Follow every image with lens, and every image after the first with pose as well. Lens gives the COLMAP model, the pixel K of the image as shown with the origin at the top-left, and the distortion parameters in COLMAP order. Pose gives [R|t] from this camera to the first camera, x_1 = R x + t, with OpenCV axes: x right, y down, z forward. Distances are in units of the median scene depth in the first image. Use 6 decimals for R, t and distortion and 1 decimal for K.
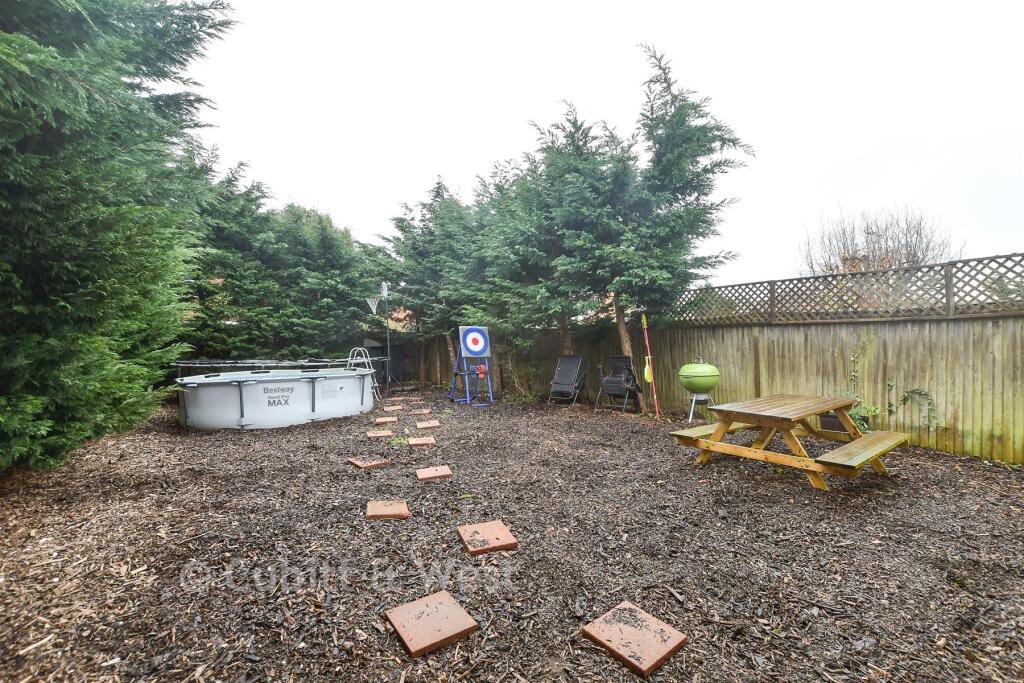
lens RADIAL K [[465.3, 0, 510.8], [0, 465.3, 343.9], [0, 0, 1]] dist [-0.001603, -0.000304]
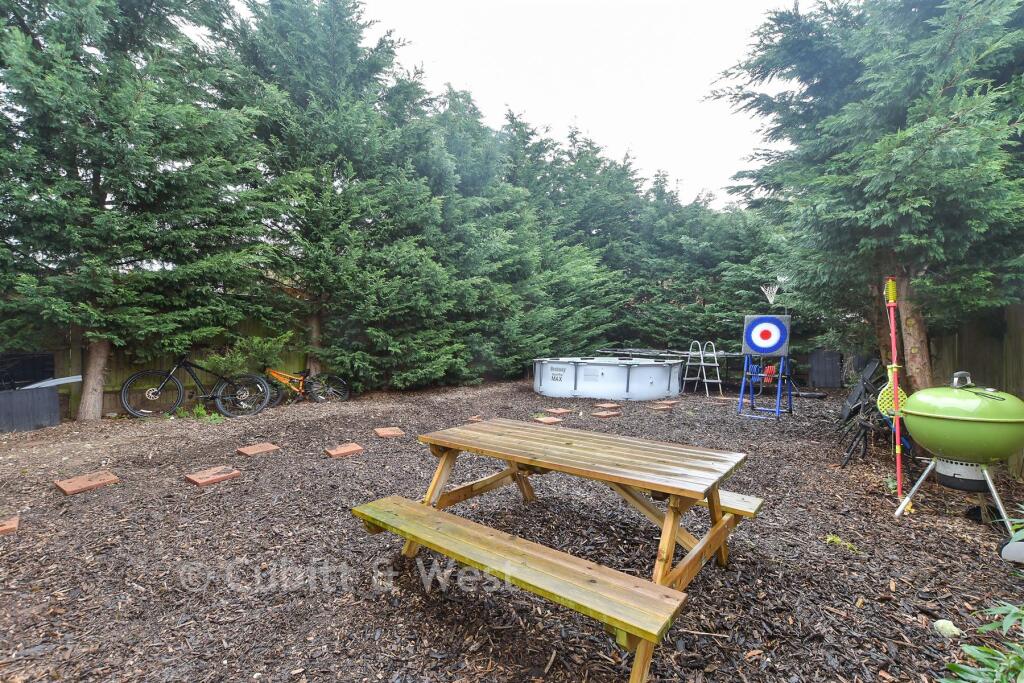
lens RADIAL K [[465.3, 0, 508.1], [0, 465.3, 341.4], [0, 0, 1]] dist [-0.001603, -0.000304]
pose [[0.235777, 0.019048, -0.971621, 0.621215], [-0.014341, 0.999767, 0.016120, -0.000660], [0.971701, 0.010133, 0.235995, 0.436843]]
